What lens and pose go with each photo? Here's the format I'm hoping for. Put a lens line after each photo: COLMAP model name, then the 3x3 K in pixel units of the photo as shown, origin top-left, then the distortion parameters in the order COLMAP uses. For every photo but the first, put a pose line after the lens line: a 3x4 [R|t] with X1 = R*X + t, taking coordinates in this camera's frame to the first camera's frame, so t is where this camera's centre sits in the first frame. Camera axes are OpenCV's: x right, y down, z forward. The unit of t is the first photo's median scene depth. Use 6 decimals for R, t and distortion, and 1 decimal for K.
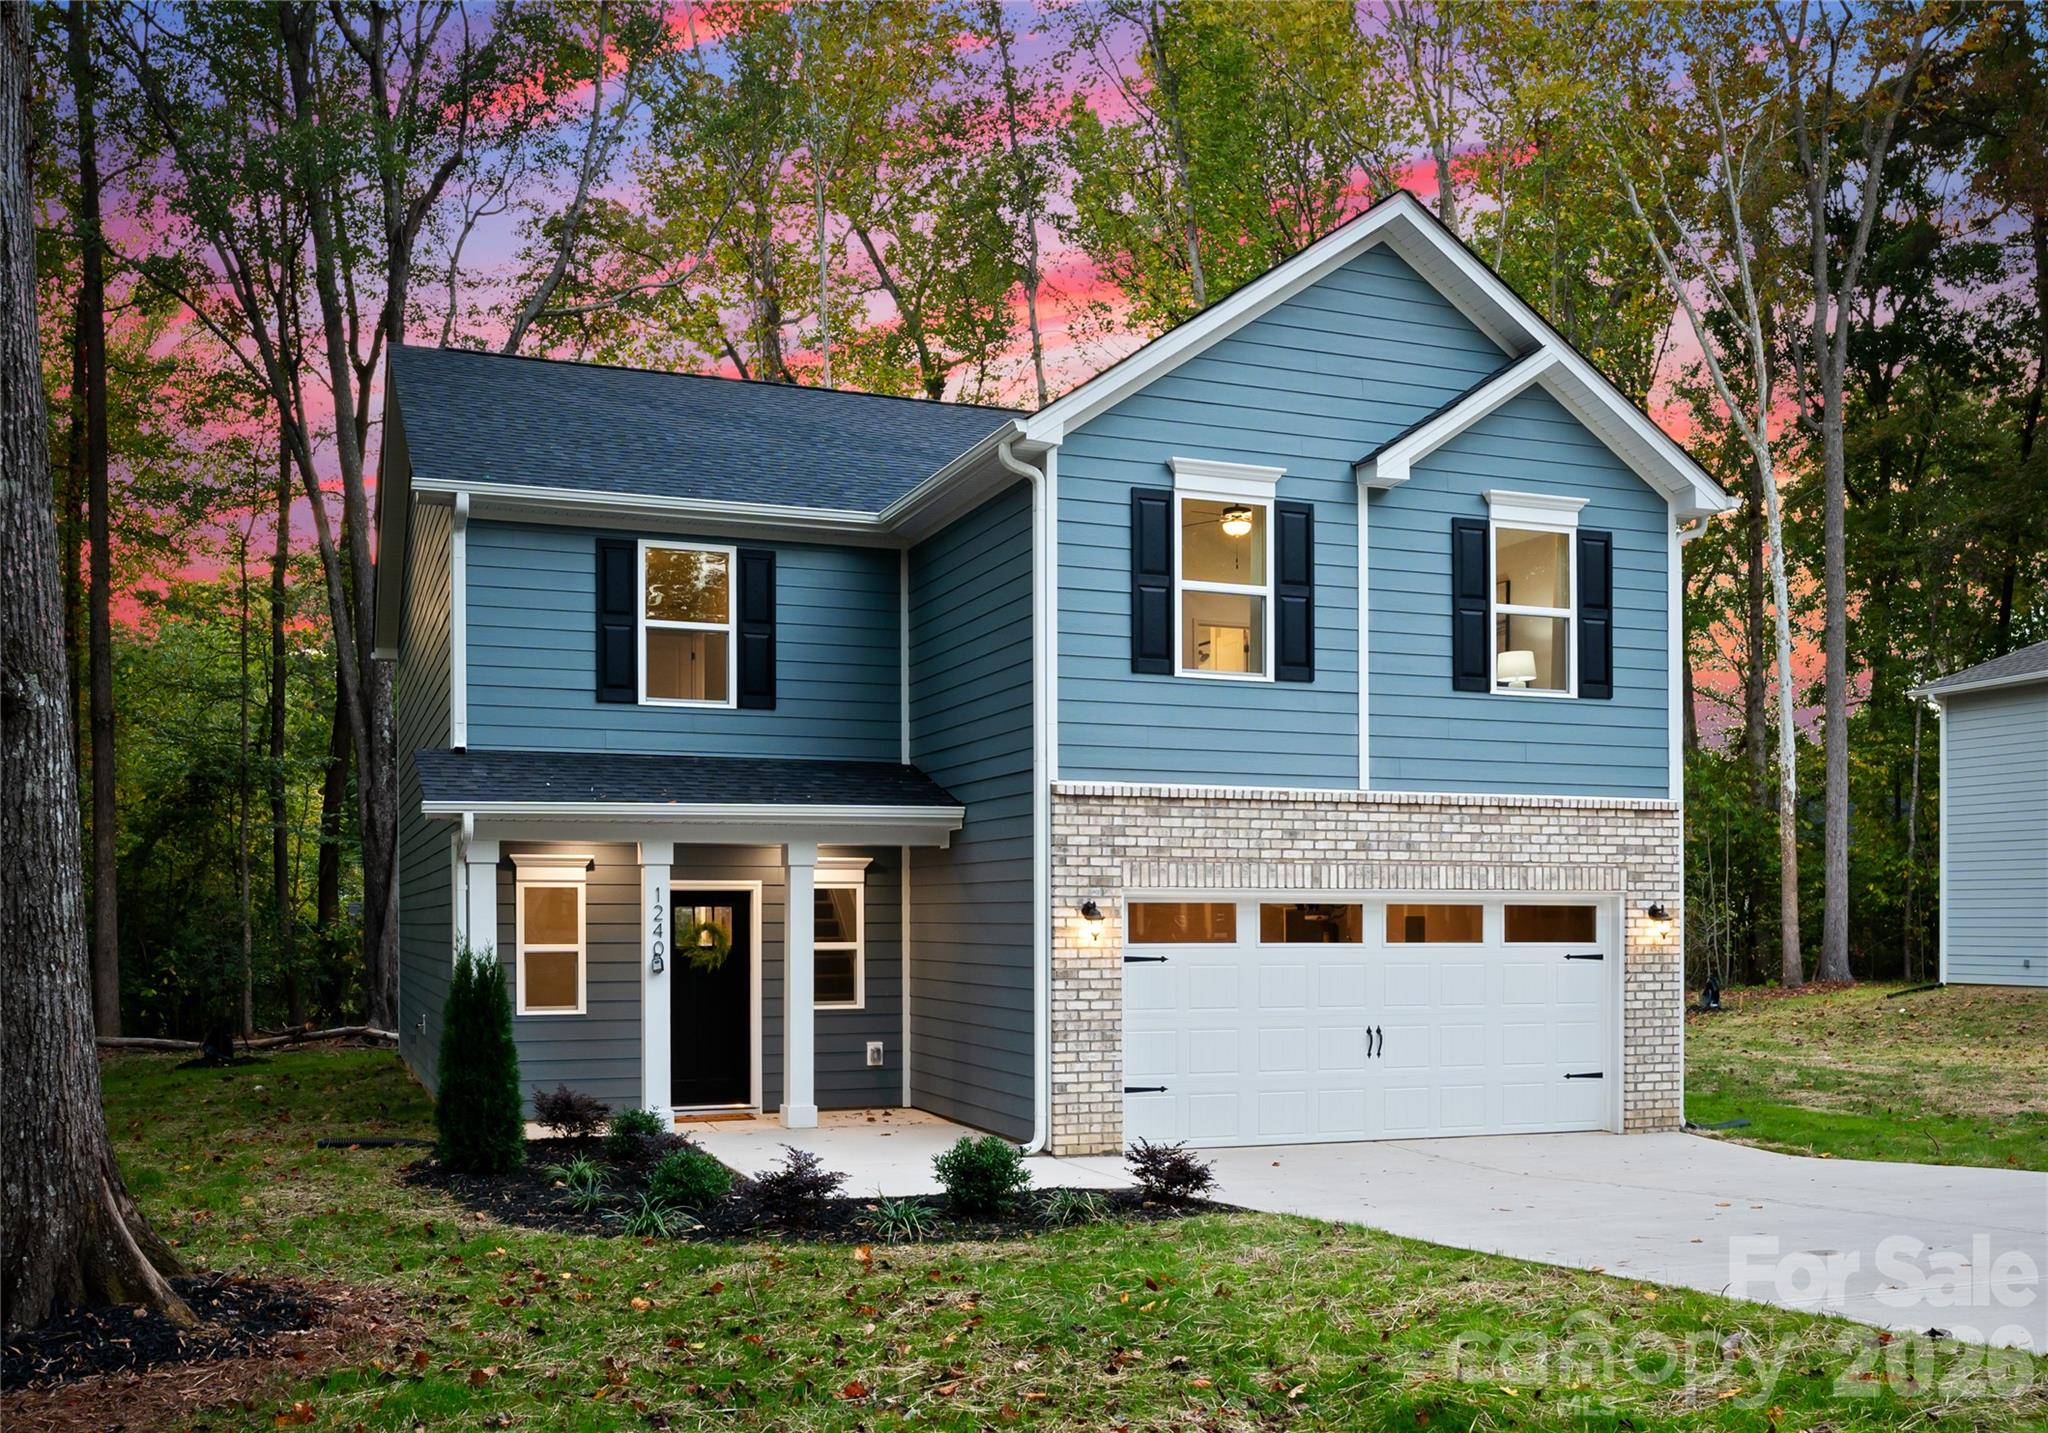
lens RADIAL K [[1799.8, 0, 1023.4], [0, 1799.8, 734.4], [0, 0, 1]] dist [-0.018312, 0.002613]
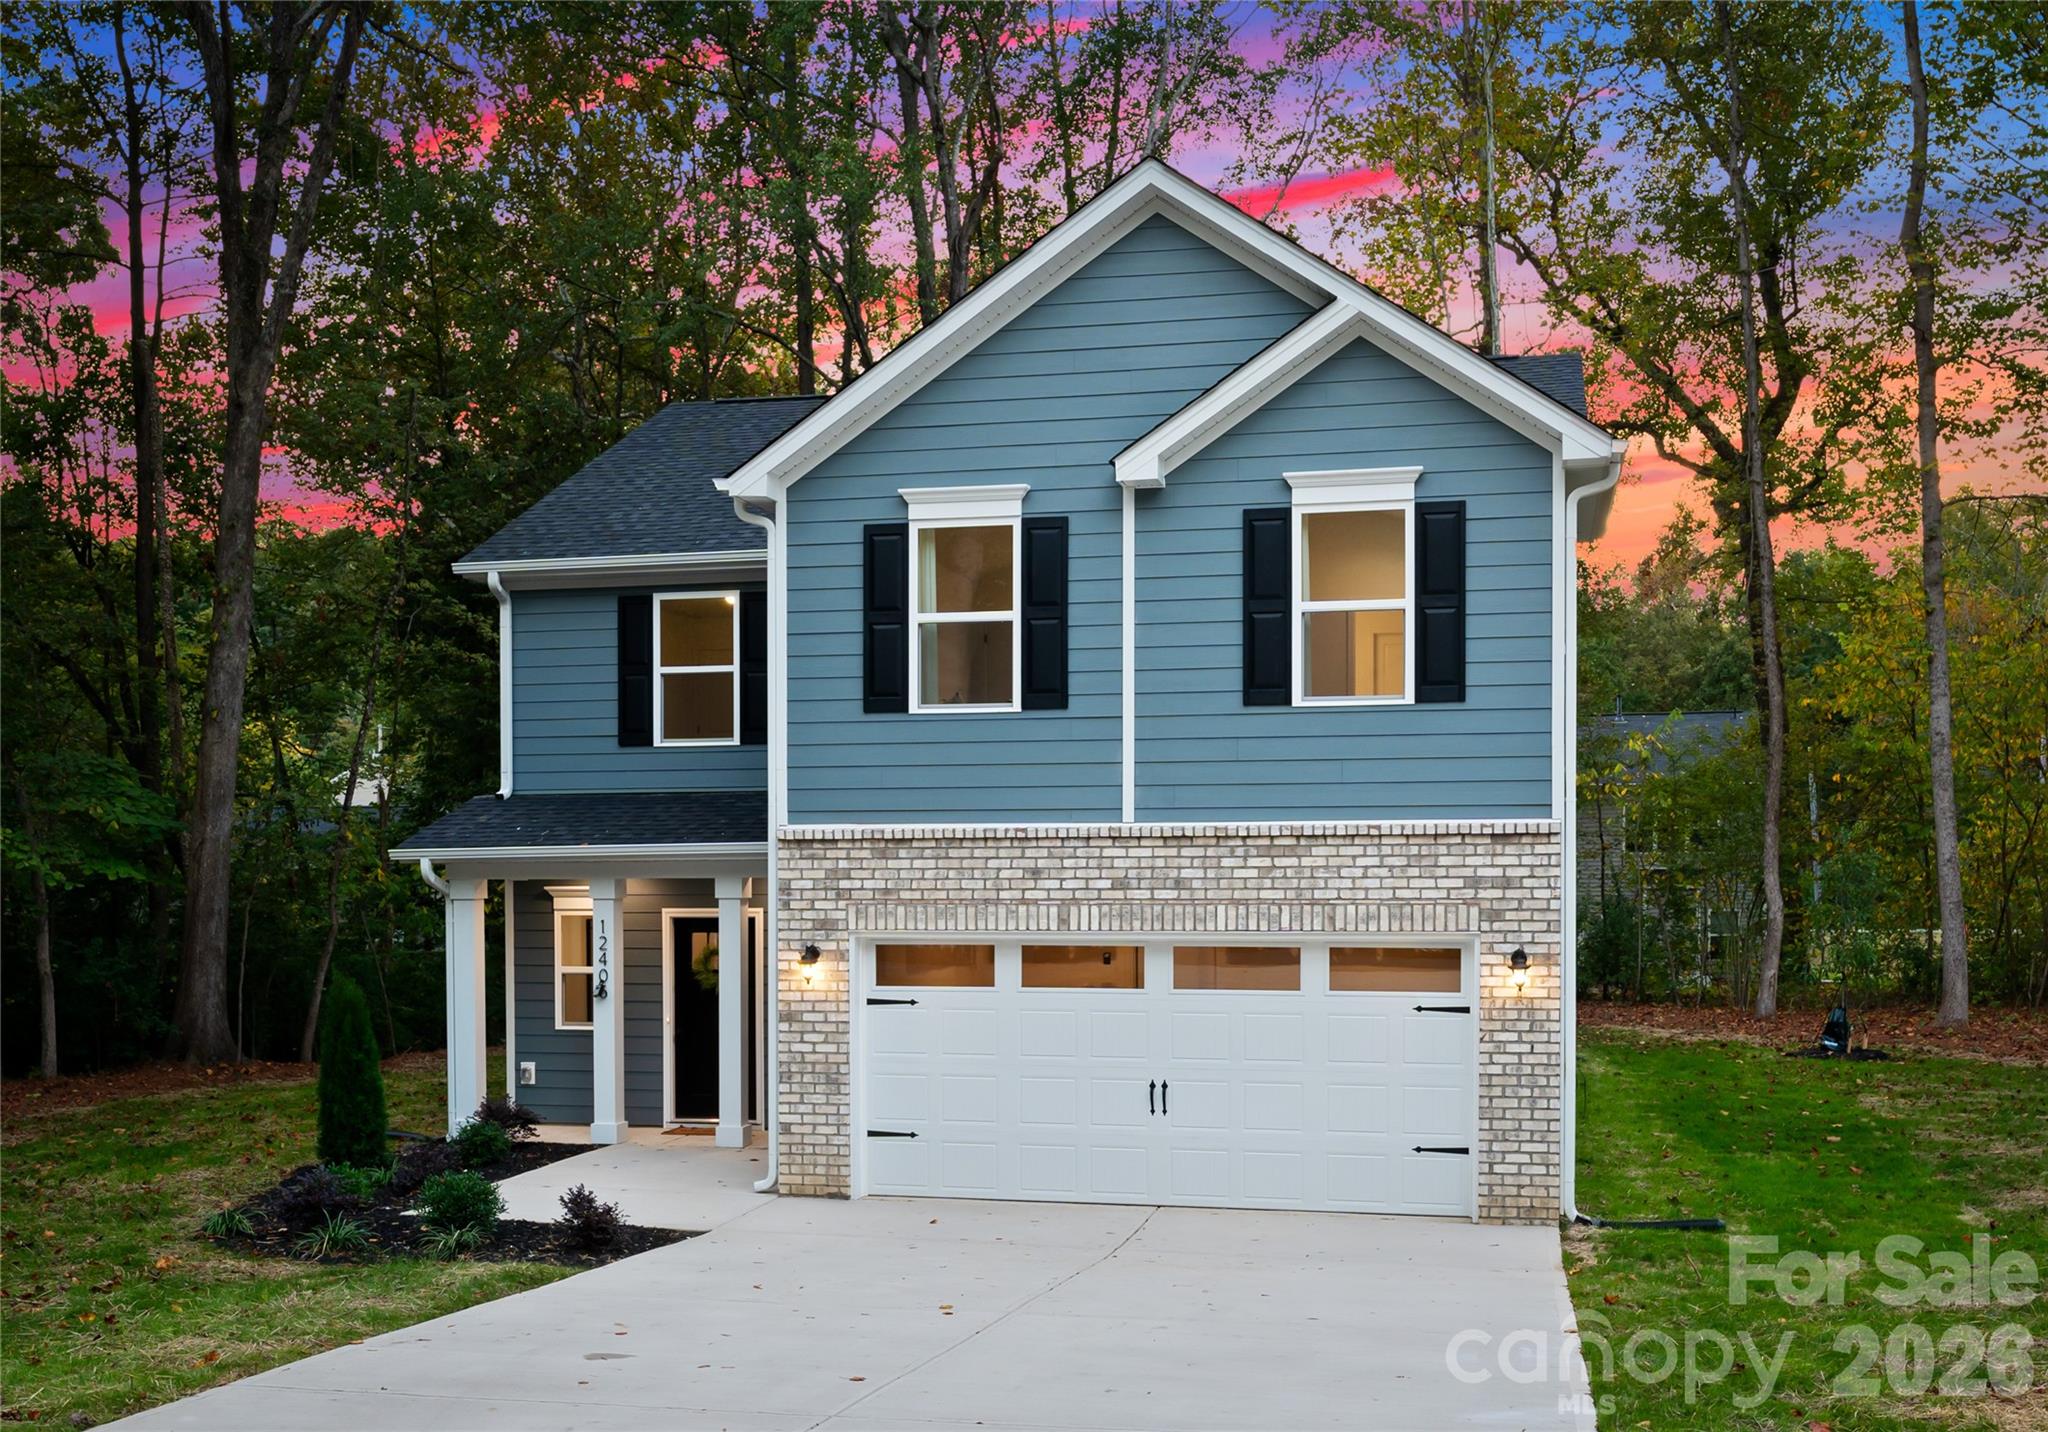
lens RADIAL K [[1979.8, 0, 1022.3], [0, 1979.8, 701.8], [0, 0, 1]] dist [0.003234, 0.000000]
pose [[0.843972, -0.050384, -0.534016, 0.683002], [0.059457, 0.998231, -0.000215, -0.033401], [0.533082, -0.031569, 0.845474, 0.118685]]
